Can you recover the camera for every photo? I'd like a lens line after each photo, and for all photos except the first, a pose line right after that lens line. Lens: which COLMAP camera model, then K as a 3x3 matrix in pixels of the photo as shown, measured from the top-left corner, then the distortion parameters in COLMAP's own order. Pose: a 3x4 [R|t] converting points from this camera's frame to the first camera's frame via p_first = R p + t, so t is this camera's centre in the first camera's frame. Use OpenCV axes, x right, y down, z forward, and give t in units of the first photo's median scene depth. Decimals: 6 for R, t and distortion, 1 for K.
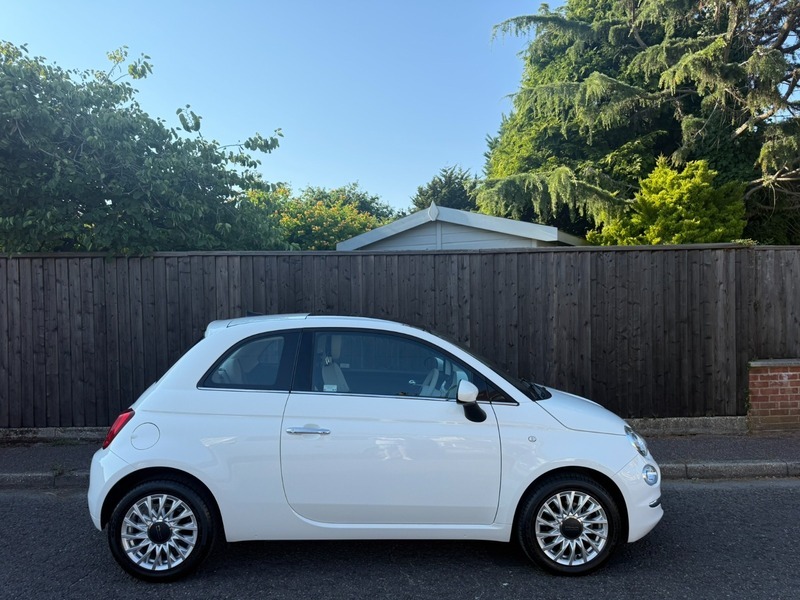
lens RADIAL K [[570.1, 0, 402.4], [0, 570.1, 304.9], [0, 0, 1]] dist [0.047404, -0.064798]
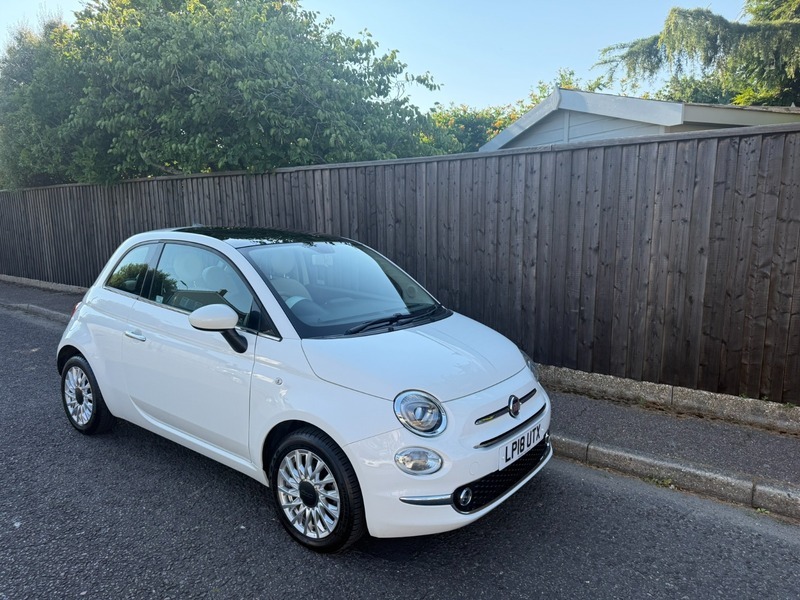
lens RADIAL K [[570.1, 0, 391.5], [0, 570.1, 311.2], [0, 0, 1]] dist [0.047404, -0.064798]
pose [[0.775110, 0.111986, -0.621823, 0.464026], [-0.009423, 0.986107, 0.165845, -0.005138], [0.631756, -0.122689, 0.765396, 0.252235]]
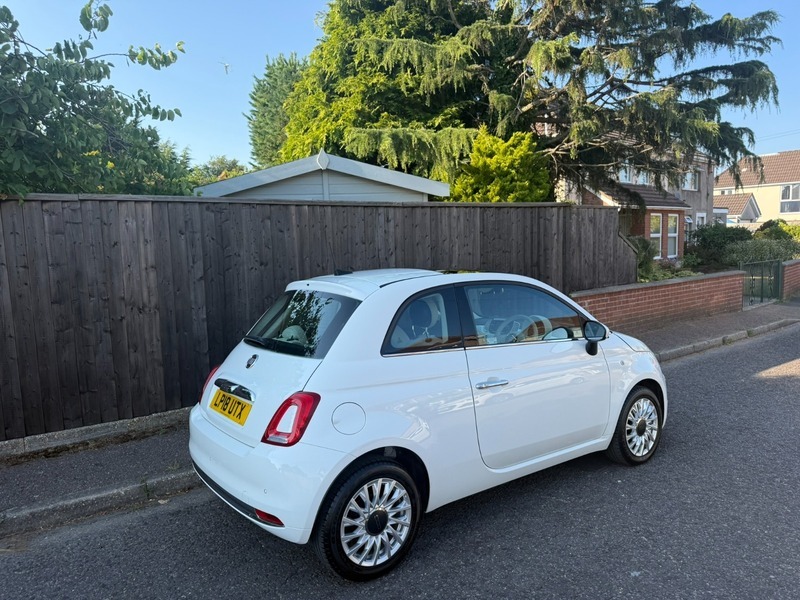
lens RADIAL K [[563.5, 0, 401.5], [0, 563.5, 308.0], [0, 0, 1]] dist [0.048745, -0.018178]
pose [[0.825108, -0.078586, 0.559483, -0.446198], [0.026904, 0.994621, 0.100029, -0.009509], [-0.564334, -0.067482, 0.822784, 0.148082]]
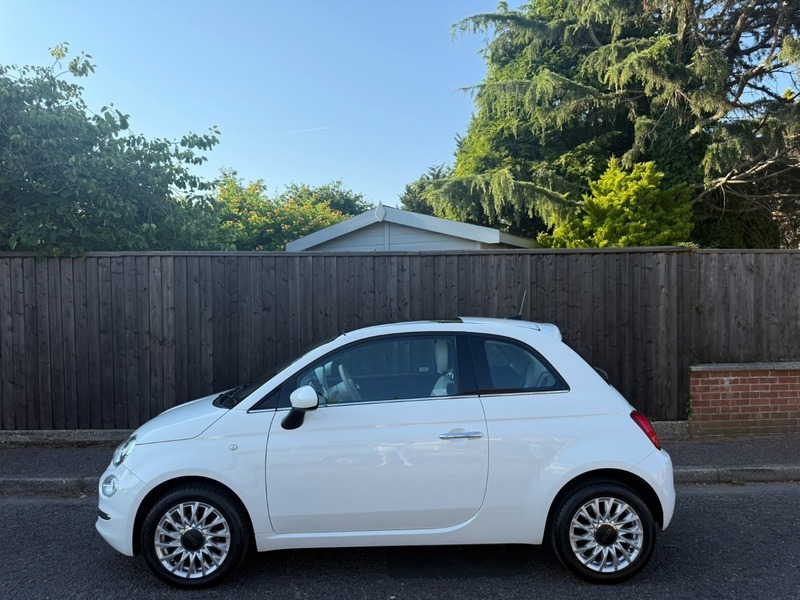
lens RADIAL K [[570.1, 0, 401.0], [0, 570.1, 307.2], [0, 0, 1]] dist [0.047404, -0.064798]
pose [[0.999936, 0.004512, 0.010364, 0.093231], [-0.004588, 0.999962, 0.007381, -0.007609], [-0.010331, -0.007428, 0.999919, 0.013493]]
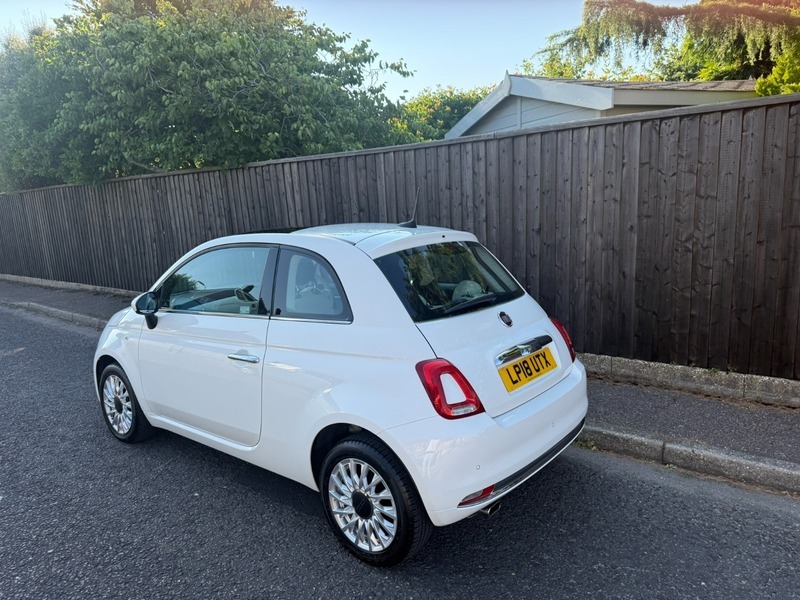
lens RADIAL K [[570.1, 0, 388.4], [0, 570.1, 312.9], [0, 0, 1]] dist [0.047404, -0.064798]
pose [[0.764168, 0.102293, -0.636854, 0.552891], [0.033433, 0.979736, 0.197484, -0.014763], [0.644150, -0.172203, 0.745263, 0.260910]]
